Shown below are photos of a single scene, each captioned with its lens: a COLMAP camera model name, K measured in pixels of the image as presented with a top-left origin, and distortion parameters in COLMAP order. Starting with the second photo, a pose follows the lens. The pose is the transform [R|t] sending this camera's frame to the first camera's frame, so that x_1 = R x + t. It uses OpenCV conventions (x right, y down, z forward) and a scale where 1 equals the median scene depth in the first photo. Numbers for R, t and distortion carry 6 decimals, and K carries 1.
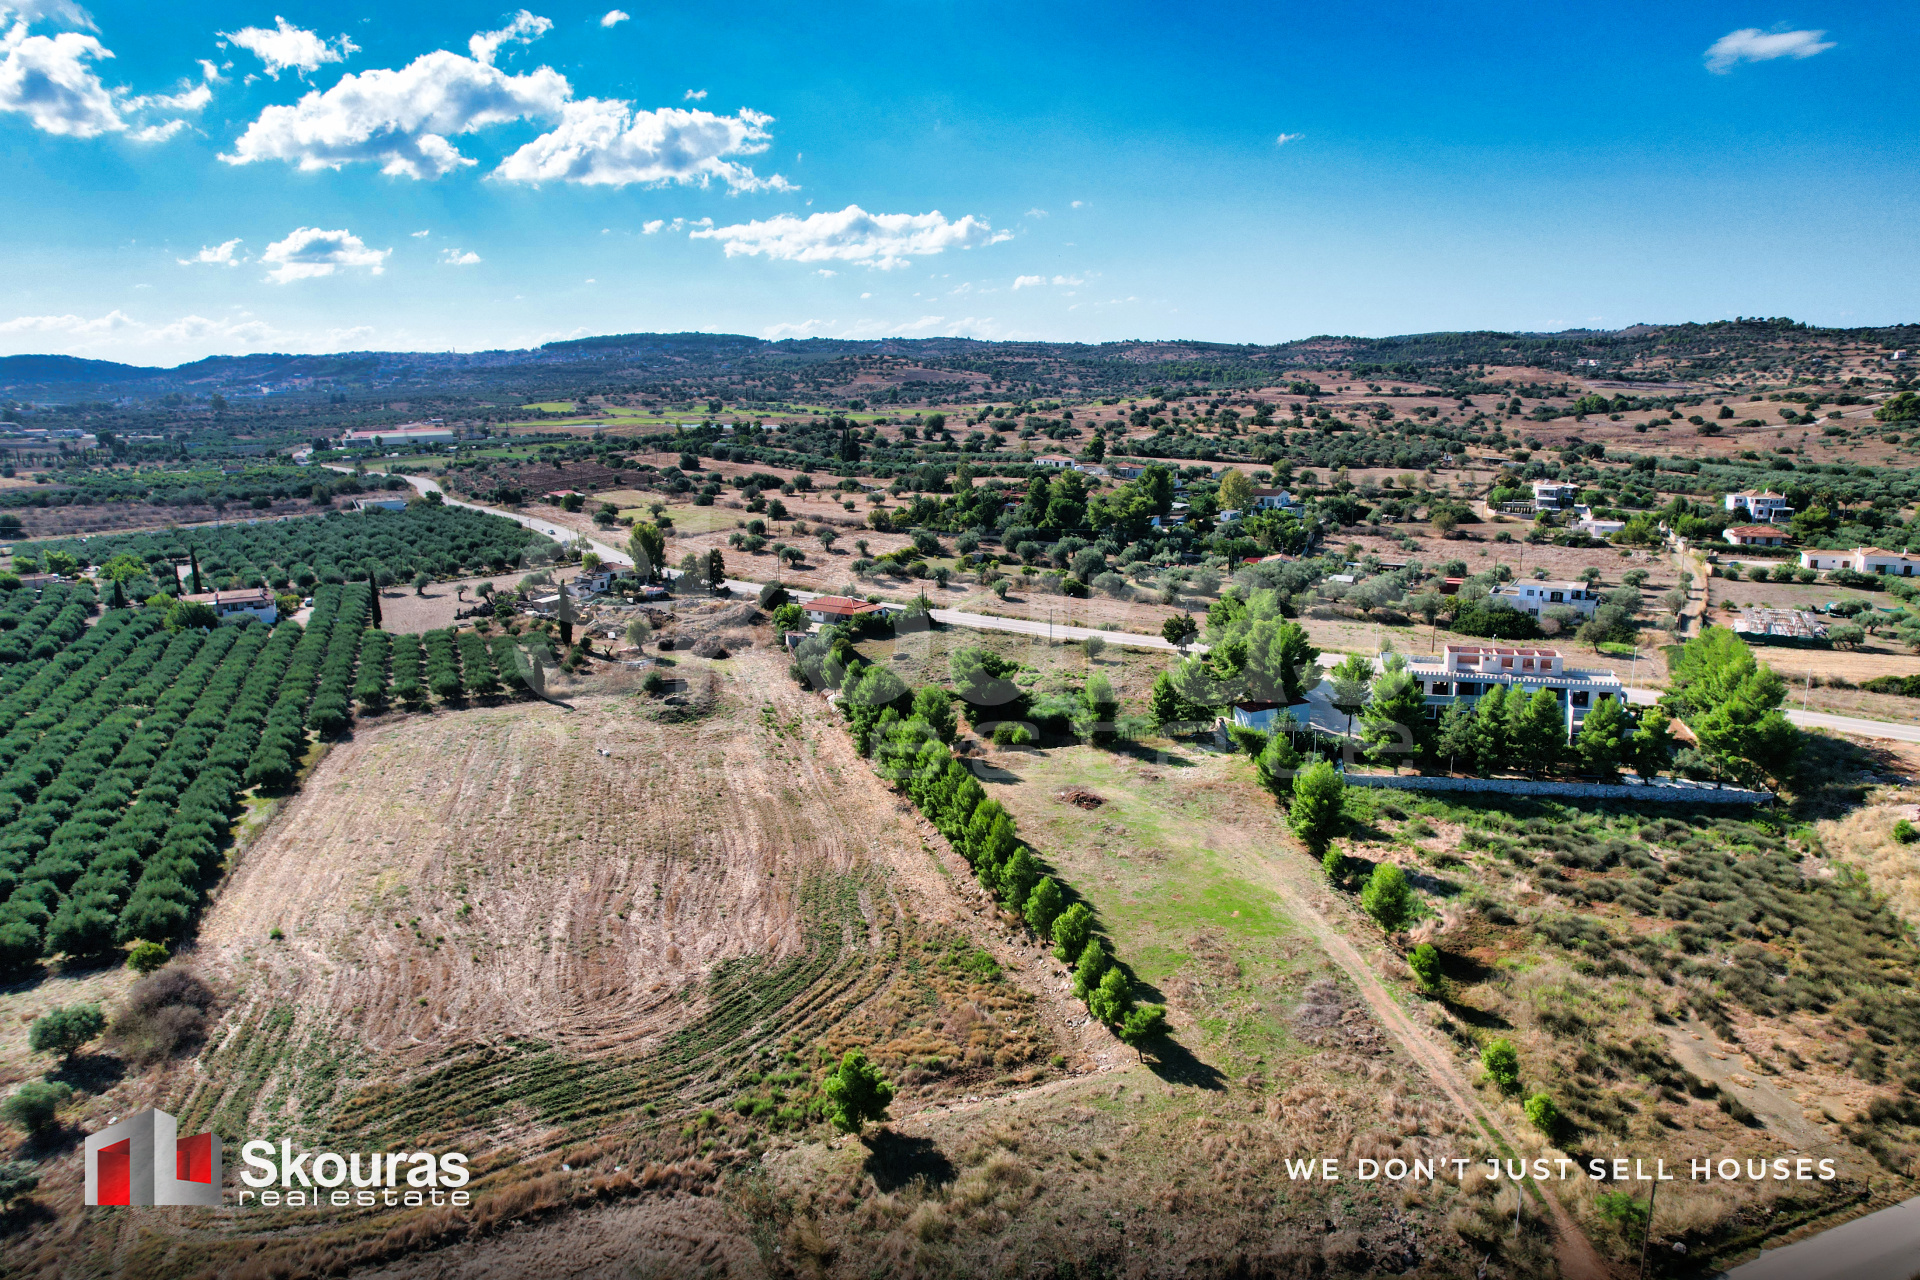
lens RADIAL K [[1220.0, 0, 967.7], [0, 1220.0, 639.6], [0, 0, 1]] dist [-0.090286, 0.079940]
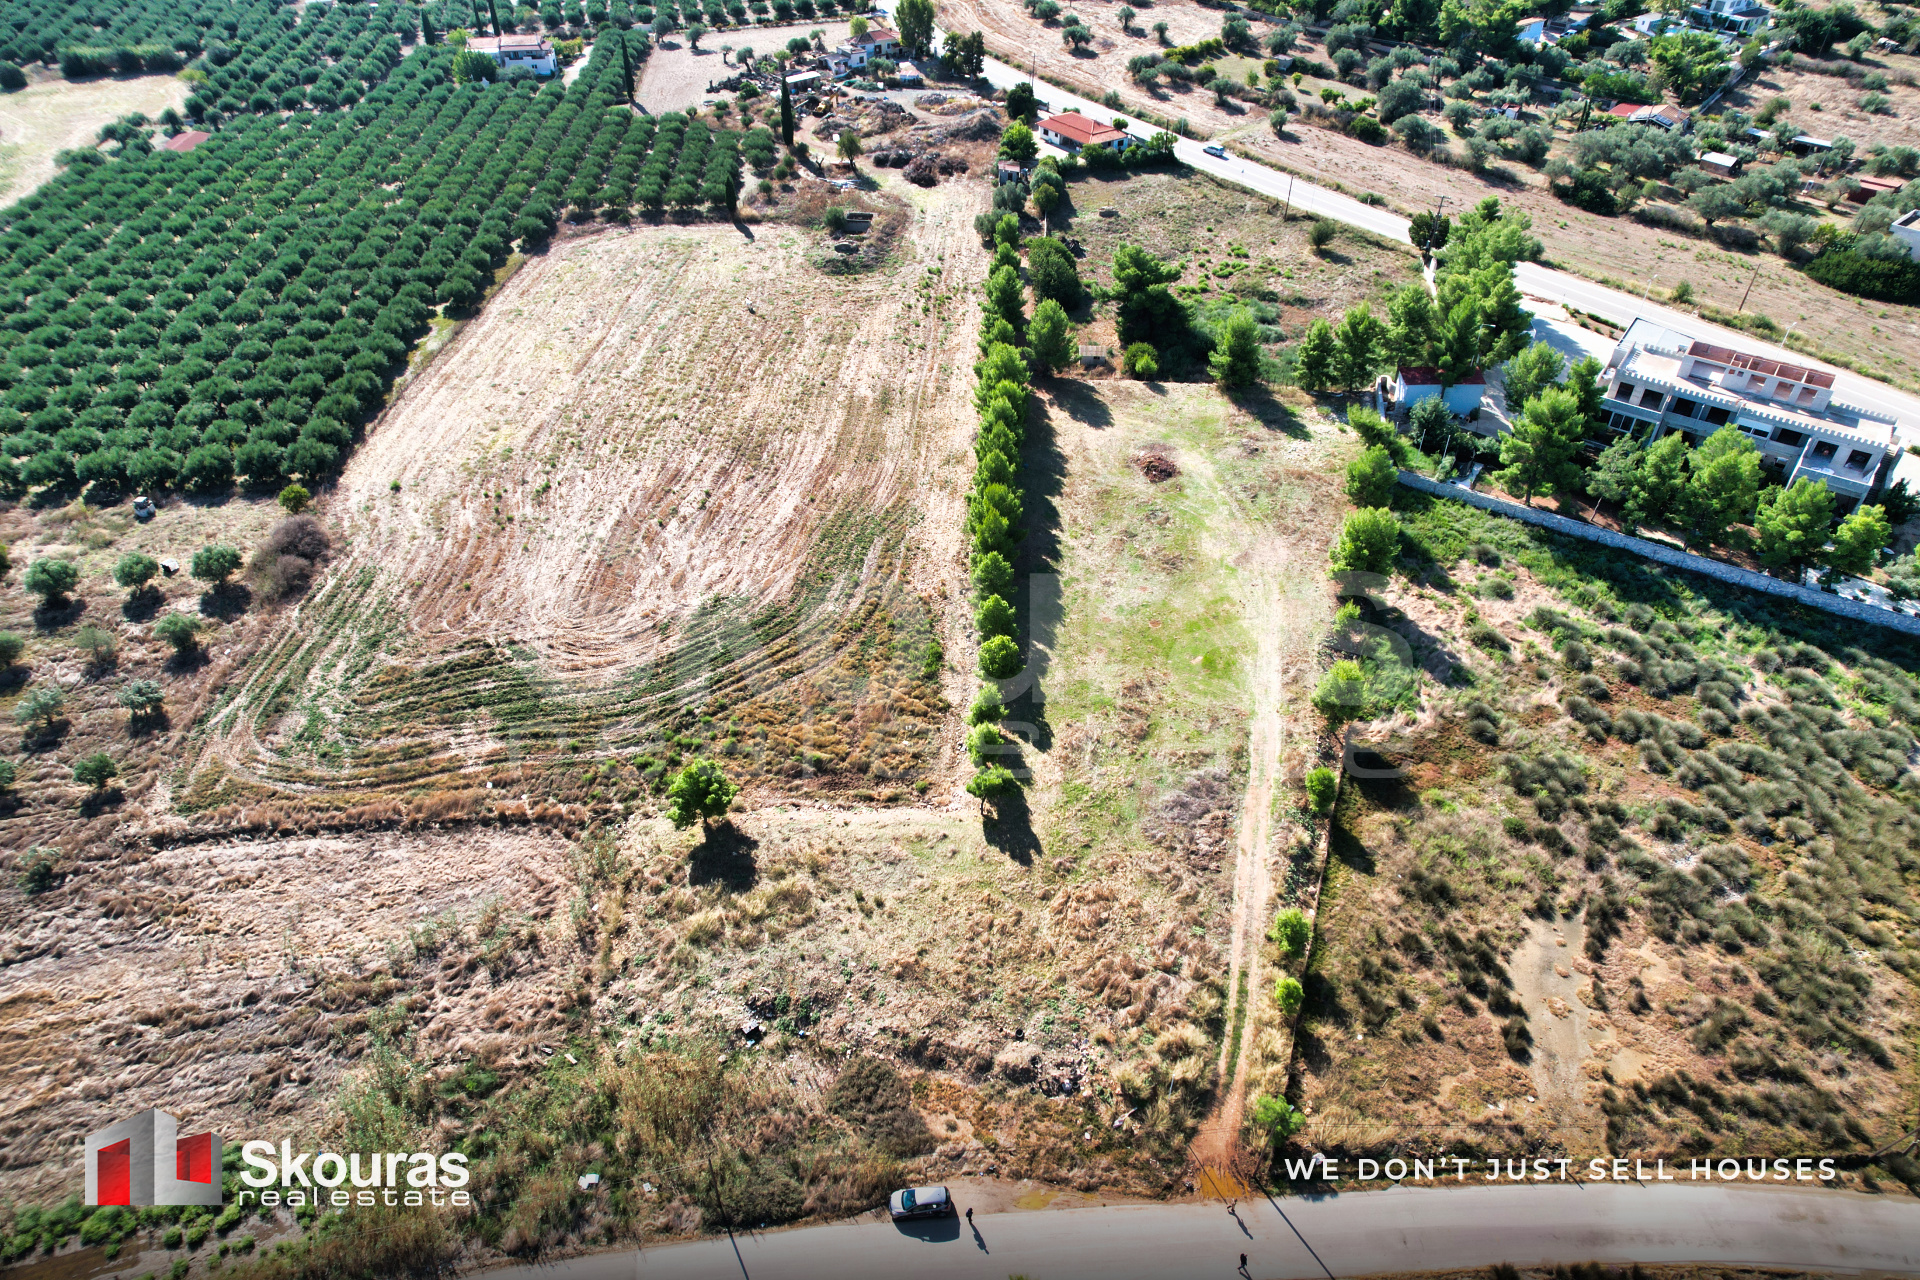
lens RADIAL K [[1220.0, 0, 967.7], [0, 1220.0, 639.6], [0, 0, 1]] dist [-0.090286, 0.079940]
pose [[0.938560, 0.235242, -0.252519, 0.299479], [-0.093917, 0.878179, 0.469022, -0.237314], [0.332090, -0.416490, 0.846317, 0.116369]]
